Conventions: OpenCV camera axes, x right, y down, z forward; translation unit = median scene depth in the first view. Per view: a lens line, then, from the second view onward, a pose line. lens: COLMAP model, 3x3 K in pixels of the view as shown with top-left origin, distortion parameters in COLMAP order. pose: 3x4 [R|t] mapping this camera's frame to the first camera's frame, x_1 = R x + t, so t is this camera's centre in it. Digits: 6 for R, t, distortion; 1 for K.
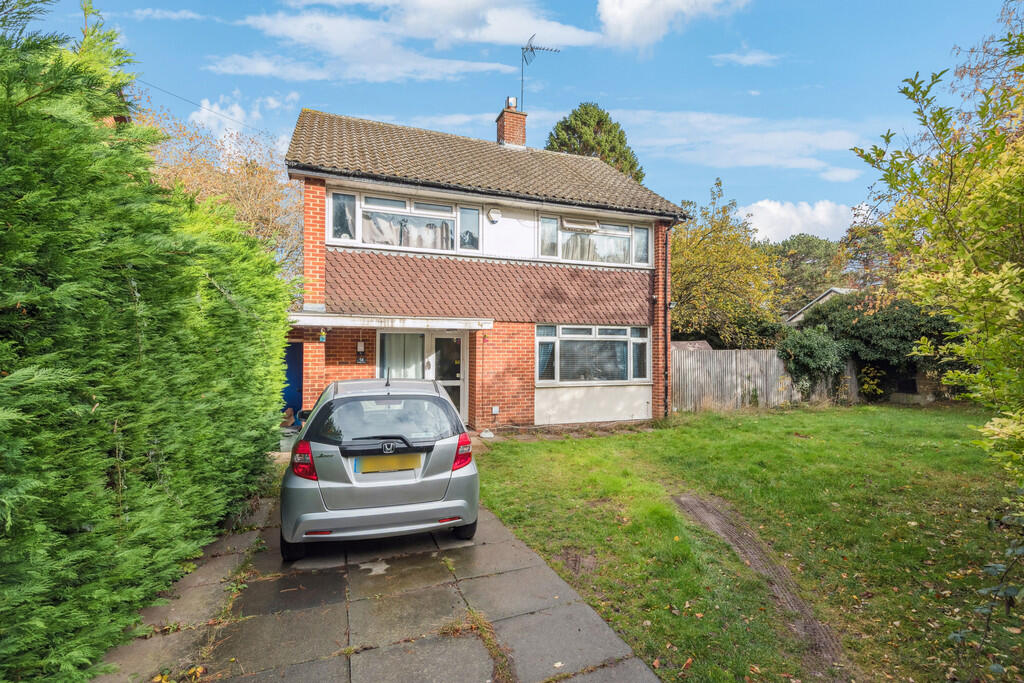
lens RADIAL K [[475.9, 0, 512.0], [0, 475.9, 341.5], [0, 0, 1]] dist [0.000350, -0.000682]
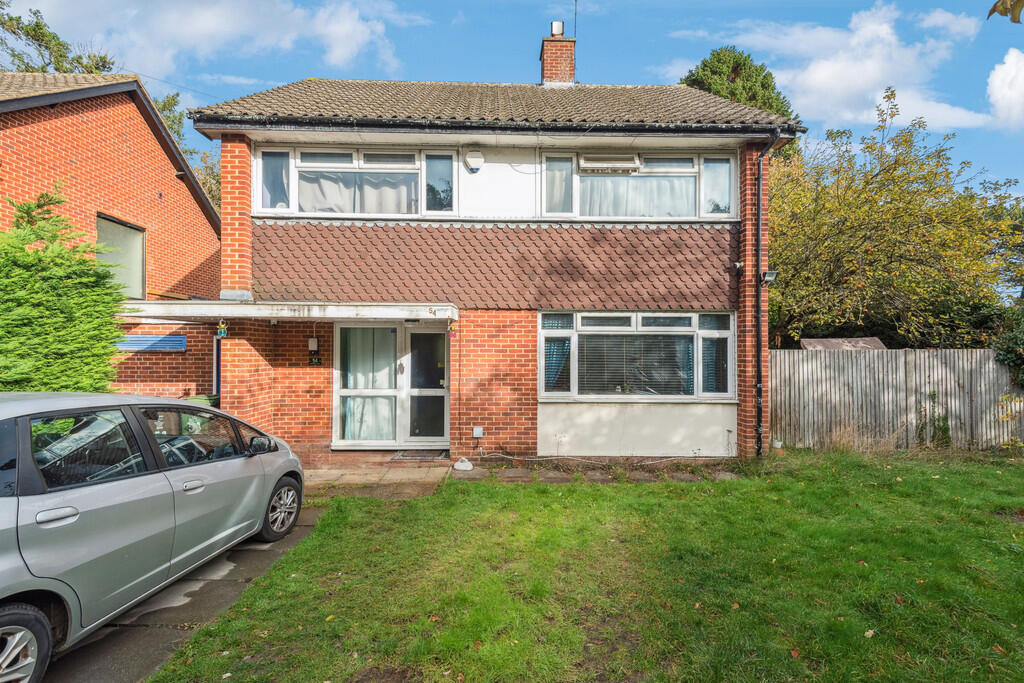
lens RADIAL K [[467.8, 0, 511.4], [0, 467.8, 345.9], [0, 0, 1]] dist [0.019047, -0.017315]
pose [[0.943318, -0.002538, -0.331882, 0.236047], [0.004020, 0.999985, 0.003780, 0.010753], [0.331867, -0.004900, 0.943313, 0.330504]]
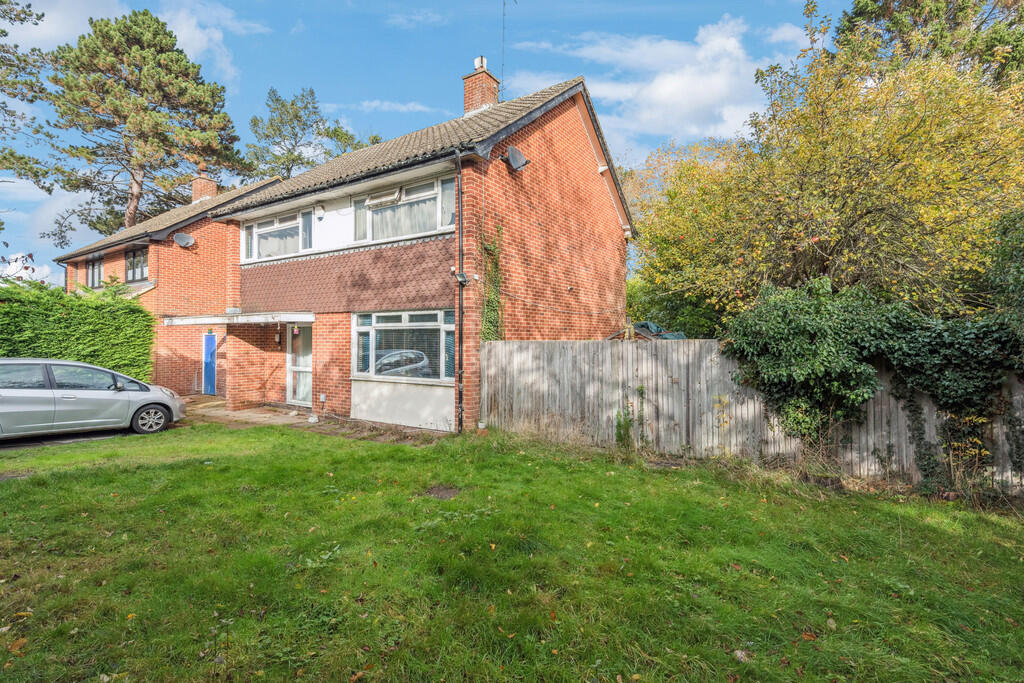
lens RADIAL K [[492.4, 0, 514.1], [0, 492.4, 327.4], [0, 0, 1]] dist [-0.001930, -0.000347]
pose [[0.587967, -0.019920, -0.808640, 1.029973], [0.017346, 0.999777, -0.012017, 0.008878], [0.808699, -0.006961, 0.588181, 0.665941]]
